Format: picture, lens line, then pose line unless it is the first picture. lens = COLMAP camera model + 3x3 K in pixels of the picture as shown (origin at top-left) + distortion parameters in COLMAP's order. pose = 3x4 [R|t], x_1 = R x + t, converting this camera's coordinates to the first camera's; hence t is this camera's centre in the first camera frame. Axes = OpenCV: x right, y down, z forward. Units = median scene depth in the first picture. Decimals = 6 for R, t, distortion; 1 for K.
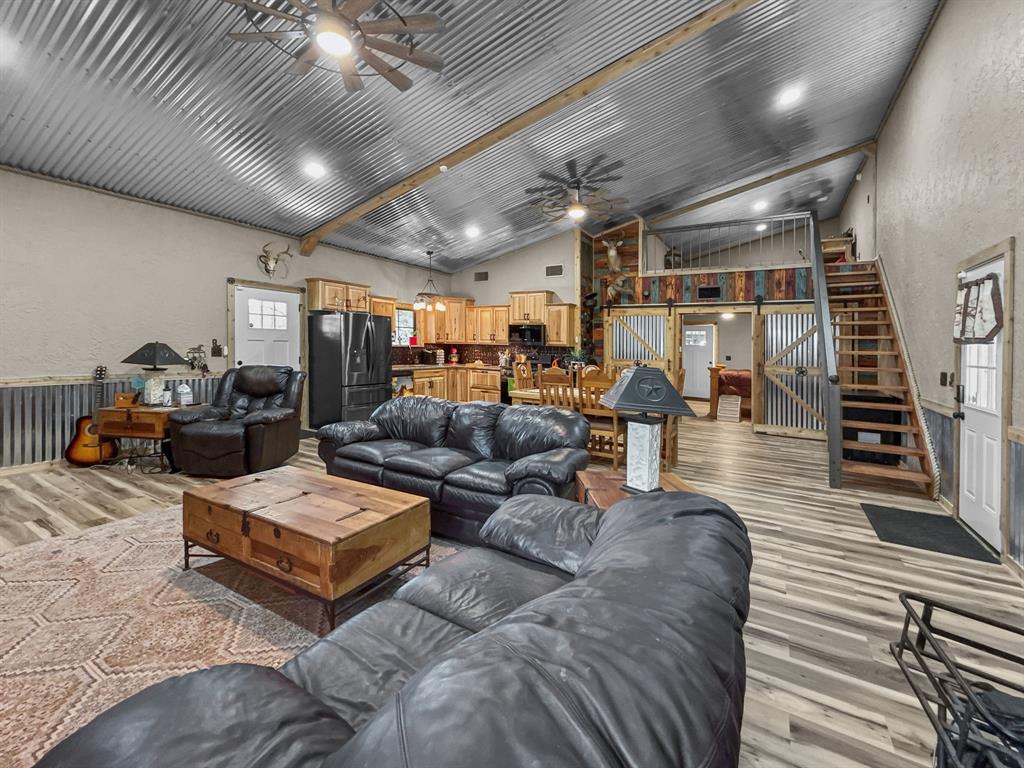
lens RADIAL K [[446.7, 0, 502.1], [0, 446.7, 347.2], [0, 0, 1]] dist [-0.000283, 0.000669]
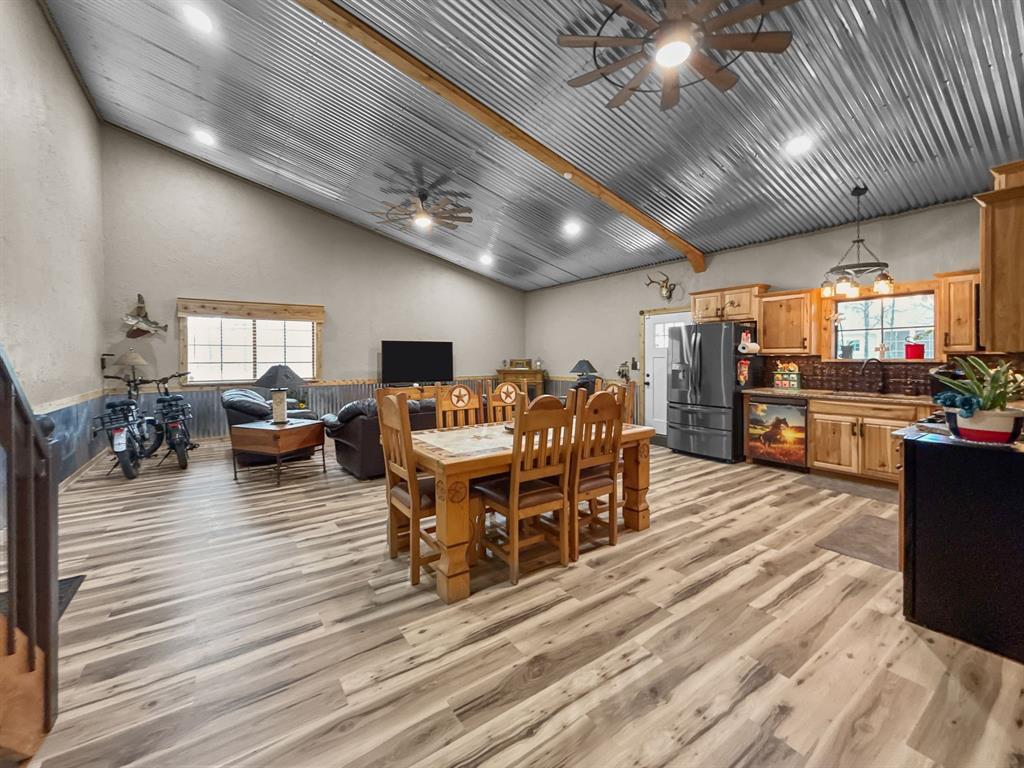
lens RADIAL K [[423.5, 0, 506.4], [0, 423.5, 362.7], [0, 0, 1]] dist [-0.000182, -0.000103]
pose [[-0.413534, -0.003148, -0.910483, 0.621608], [-0.001379, 0.999995, -0.002831, 0.003234], [0.910488, 0.000085, -0.413536, 1.016216]]
